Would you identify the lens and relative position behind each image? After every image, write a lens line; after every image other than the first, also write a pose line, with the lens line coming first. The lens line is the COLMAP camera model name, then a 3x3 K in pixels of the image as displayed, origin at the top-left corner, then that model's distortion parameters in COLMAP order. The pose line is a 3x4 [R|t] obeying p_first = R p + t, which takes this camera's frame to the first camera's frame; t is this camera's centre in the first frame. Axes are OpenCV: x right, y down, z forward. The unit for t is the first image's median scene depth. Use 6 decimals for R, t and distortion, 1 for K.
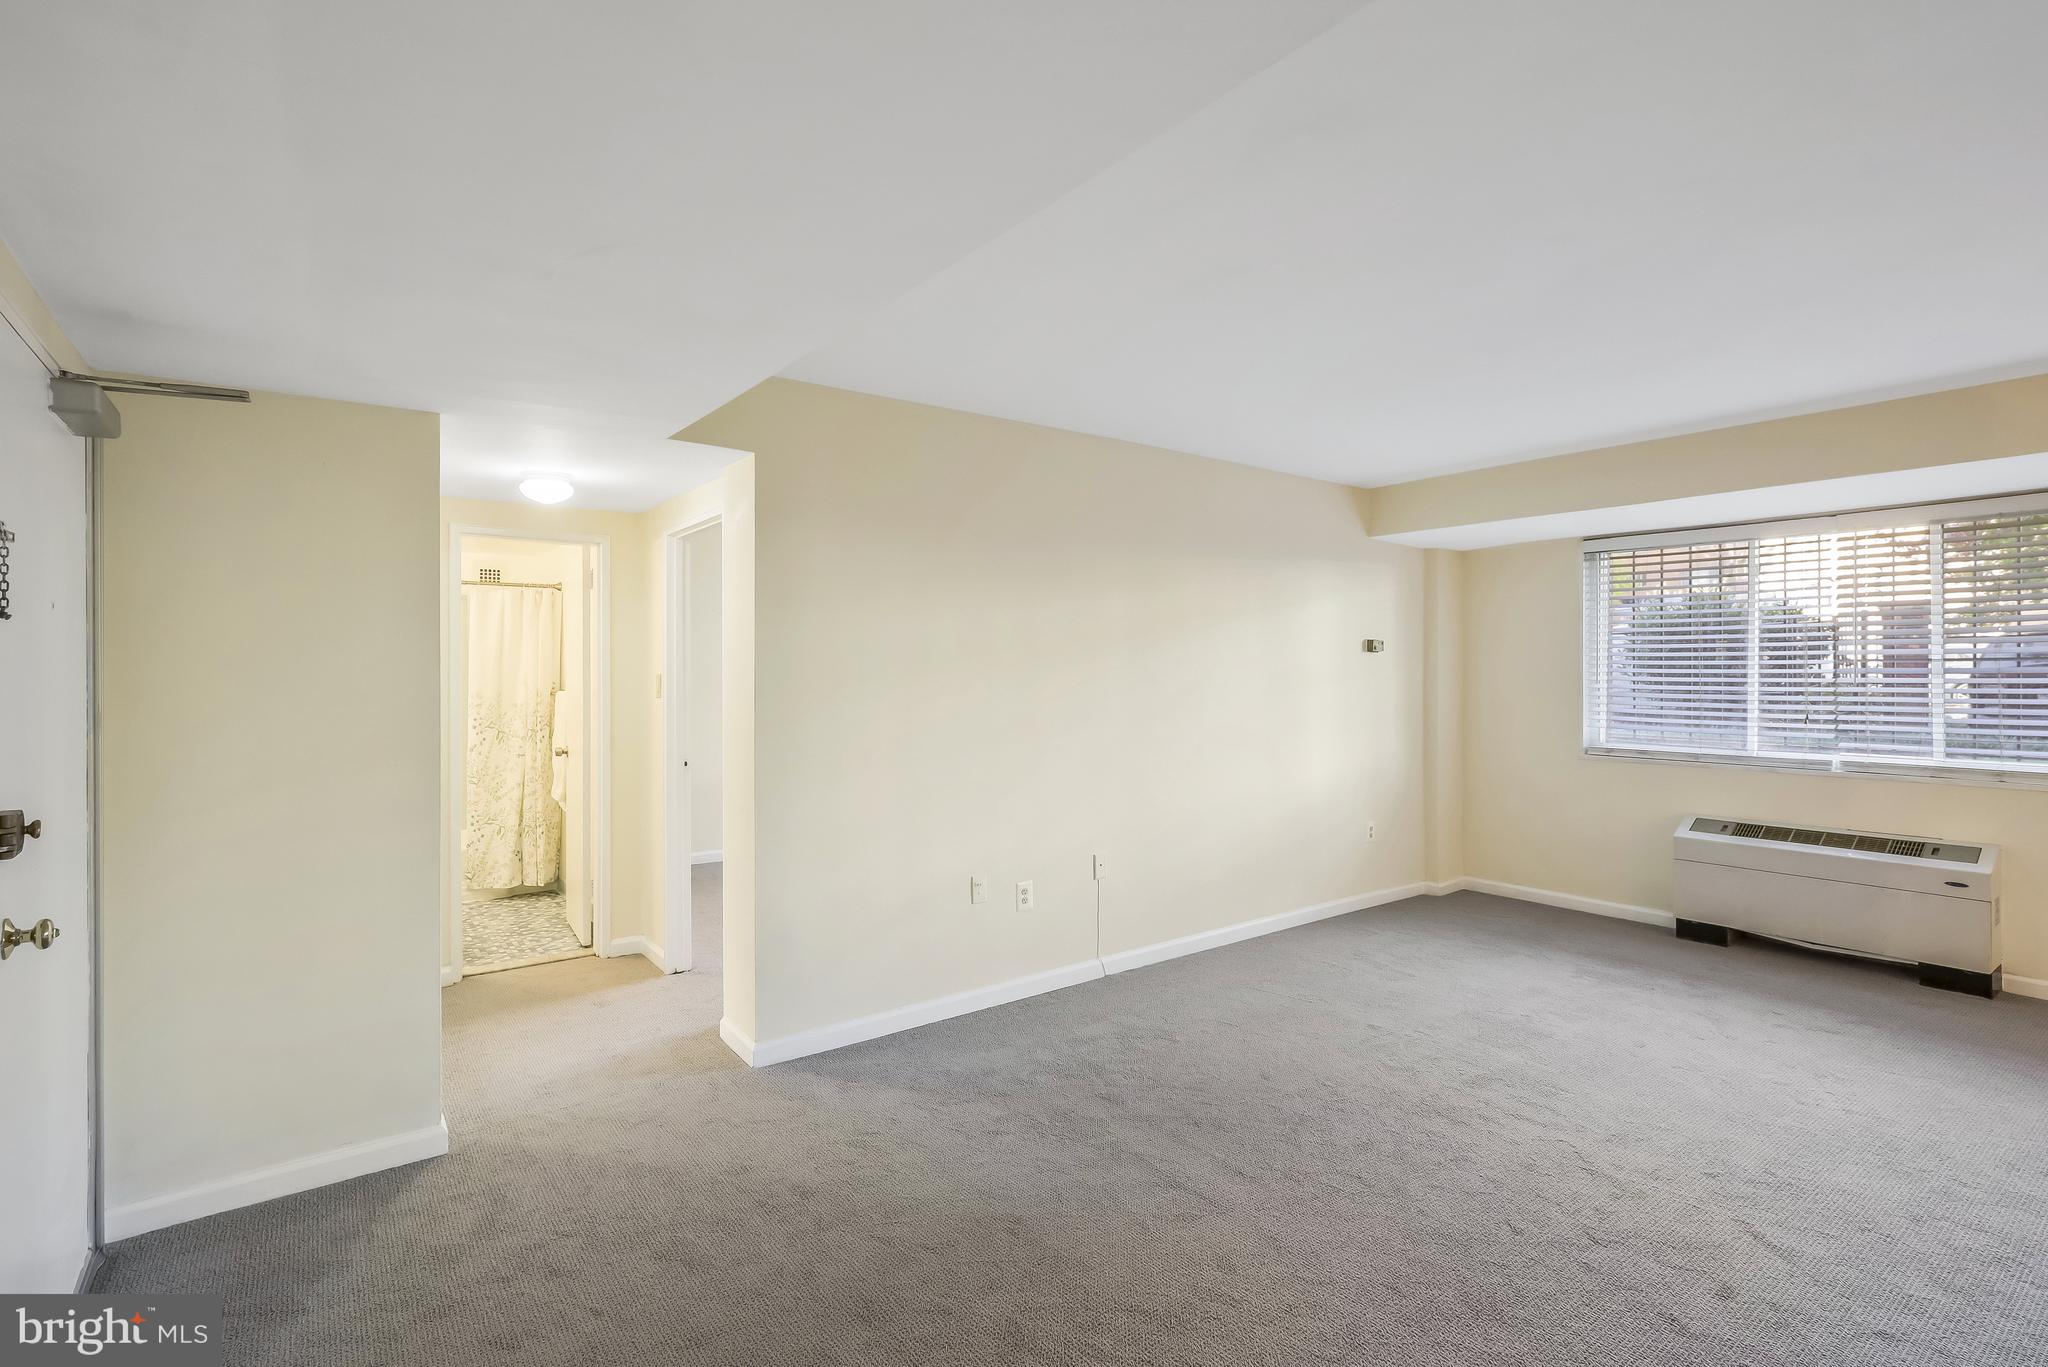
lens RADIAL K [[962.9, 0, 1020.7], [0, 962.9, 669.2], [0, 0, 1]] dist [-0.002459, -0.000522]
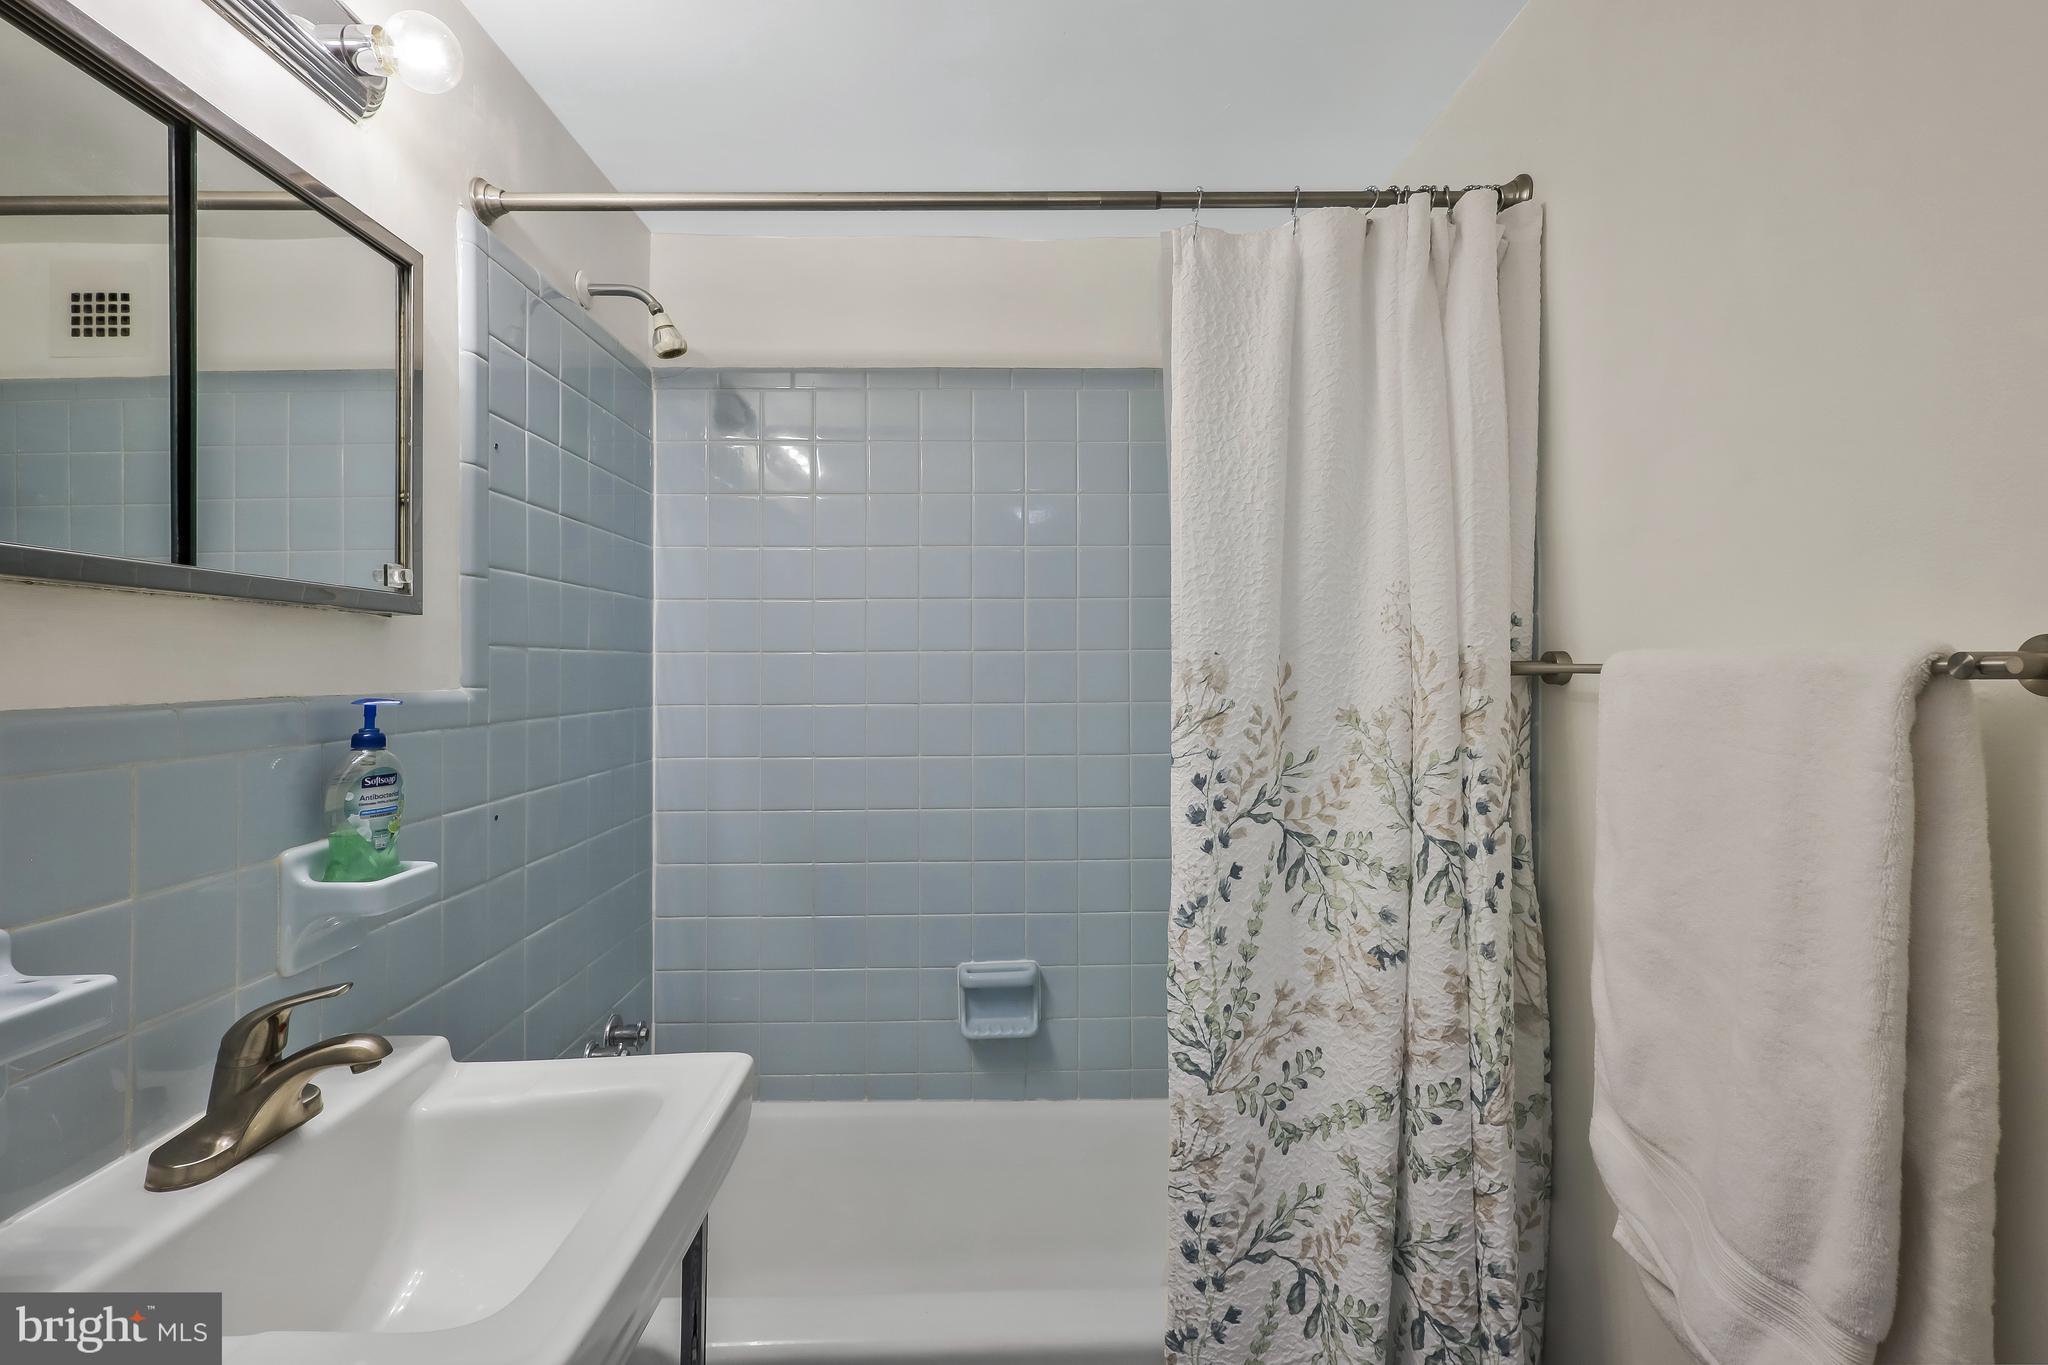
lens RADIAL K [[964.7, 0, 1021.2], [0, 964.7, 650.4], [0, 0, 1]] dist [0.000492, 0.001268]
pose [[0.812199, -0.011455, -0.583268, -0.461526], [0.003693, 0.999888, -0.014496, 0.024326], [0.583368, 0.009620, 0.812151, 0.779805]]
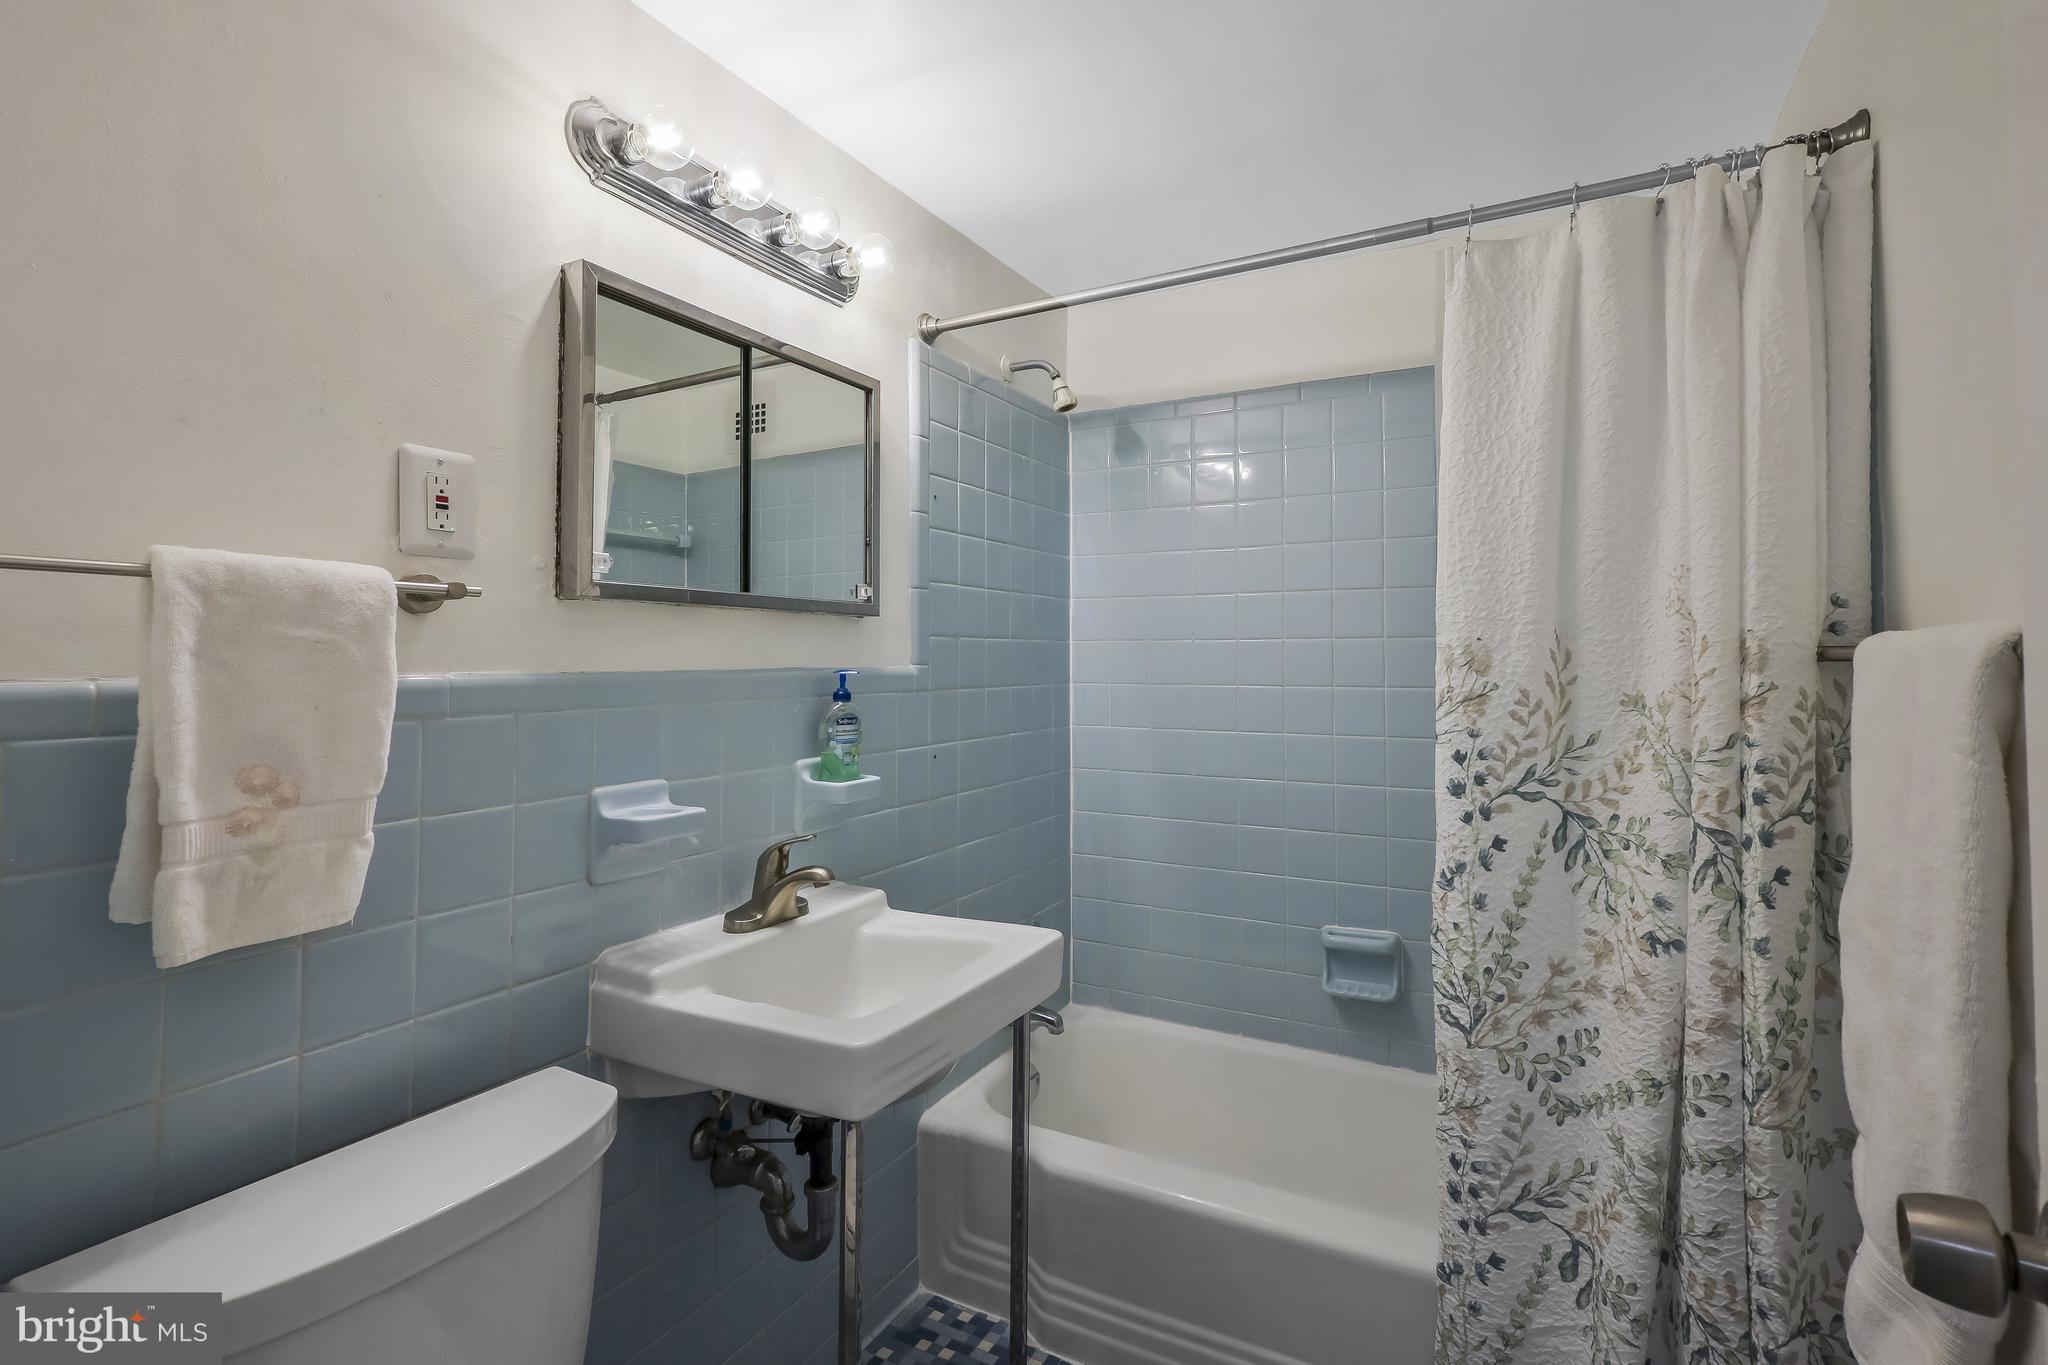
lens RADIAL K [[970.0, 0, 1024.7], [0, 970.0, 624.4], [0, 0, 1]] dist [0.003519, 0.000863]
pose [[0.412941, -0.028625, -0.910308, -0.381657], [0.000884, 0.999518, -0.031030, 0.025670], [0.910757, 0.012009, 0.412768, 0.784813]]
